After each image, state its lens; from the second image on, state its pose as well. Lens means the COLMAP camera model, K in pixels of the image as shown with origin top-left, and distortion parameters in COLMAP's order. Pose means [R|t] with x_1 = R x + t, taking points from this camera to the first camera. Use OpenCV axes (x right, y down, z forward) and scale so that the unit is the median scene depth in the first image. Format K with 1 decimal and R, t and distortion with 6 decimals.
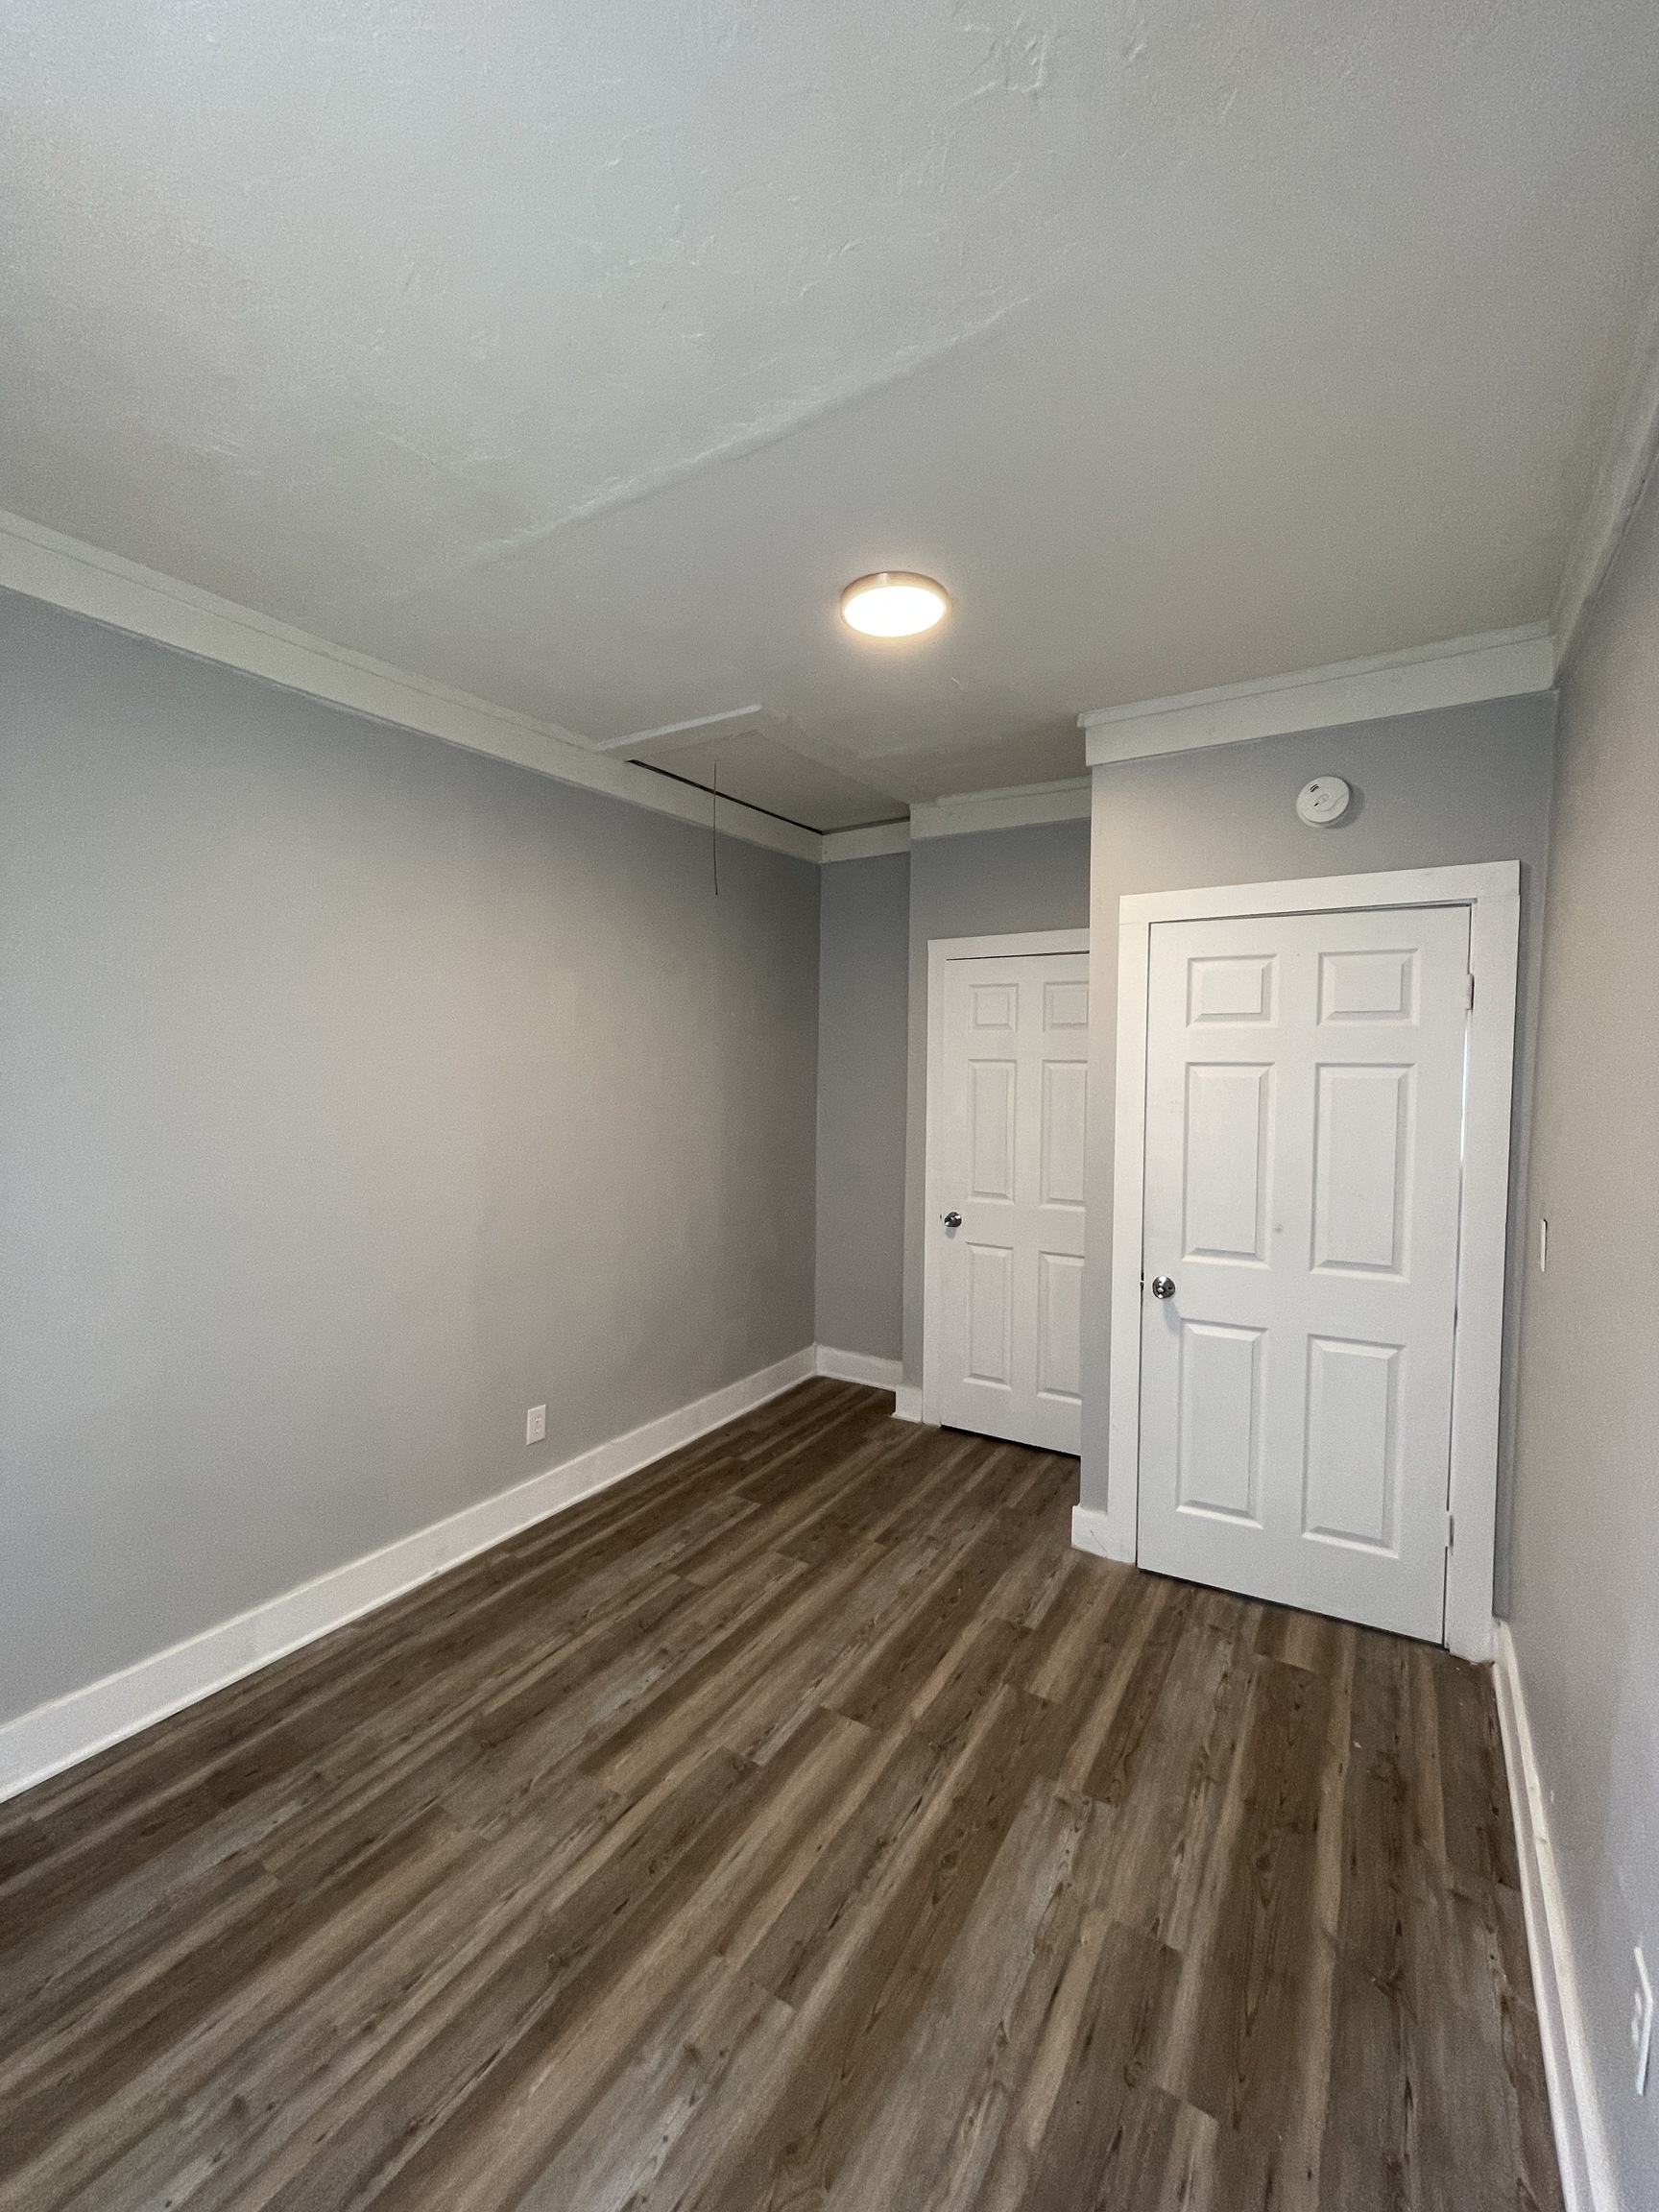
lens RADIAL K [[895.5, 0, 834.9], [0, 895.5, 1099.4], [0, 0, 1]] dist [0.008092, -0.000968]
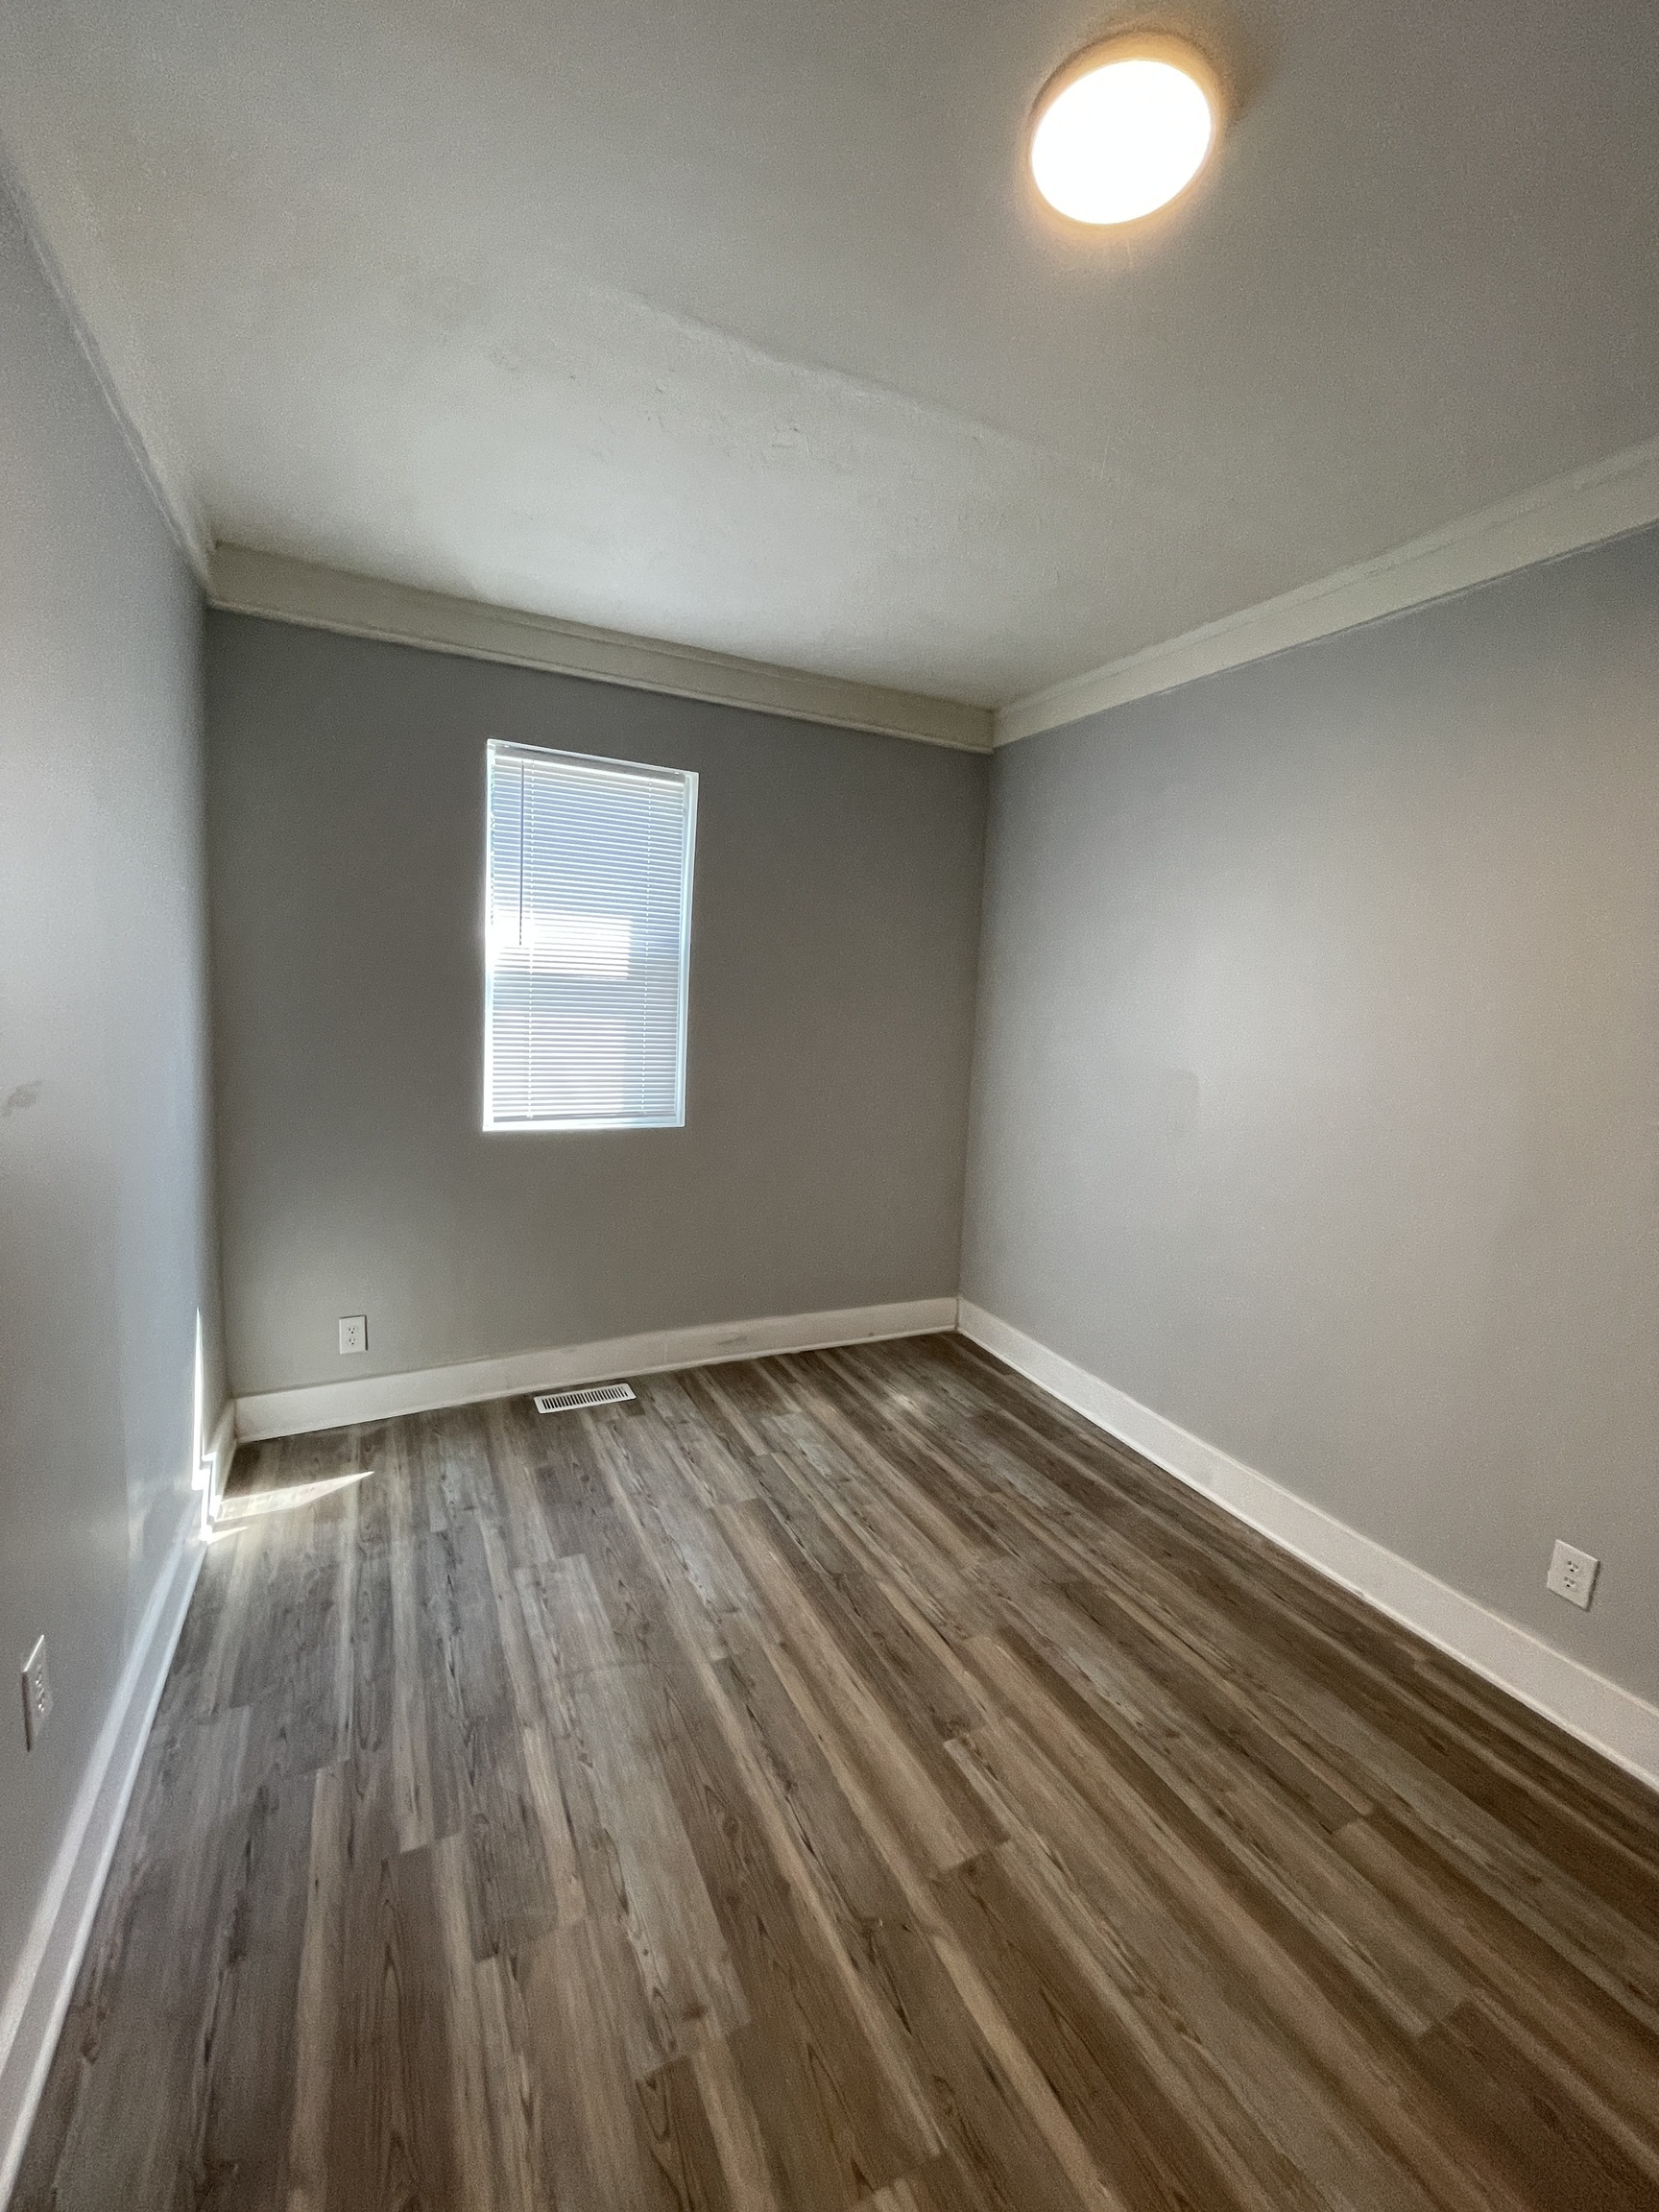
lens RADIAL K [[895.5, 0, 831.0], [0, 895.5, 1105.9], [0, 0, 1]] dist [0.008092, -0.000968]
pose [[-0.516727, 0.065295, -0.853657, 0.723001], [-0.099694, 0.985716, 0.135742, 0.004613], [0.850326, 0.155246, -0.502836, 1.297420]]
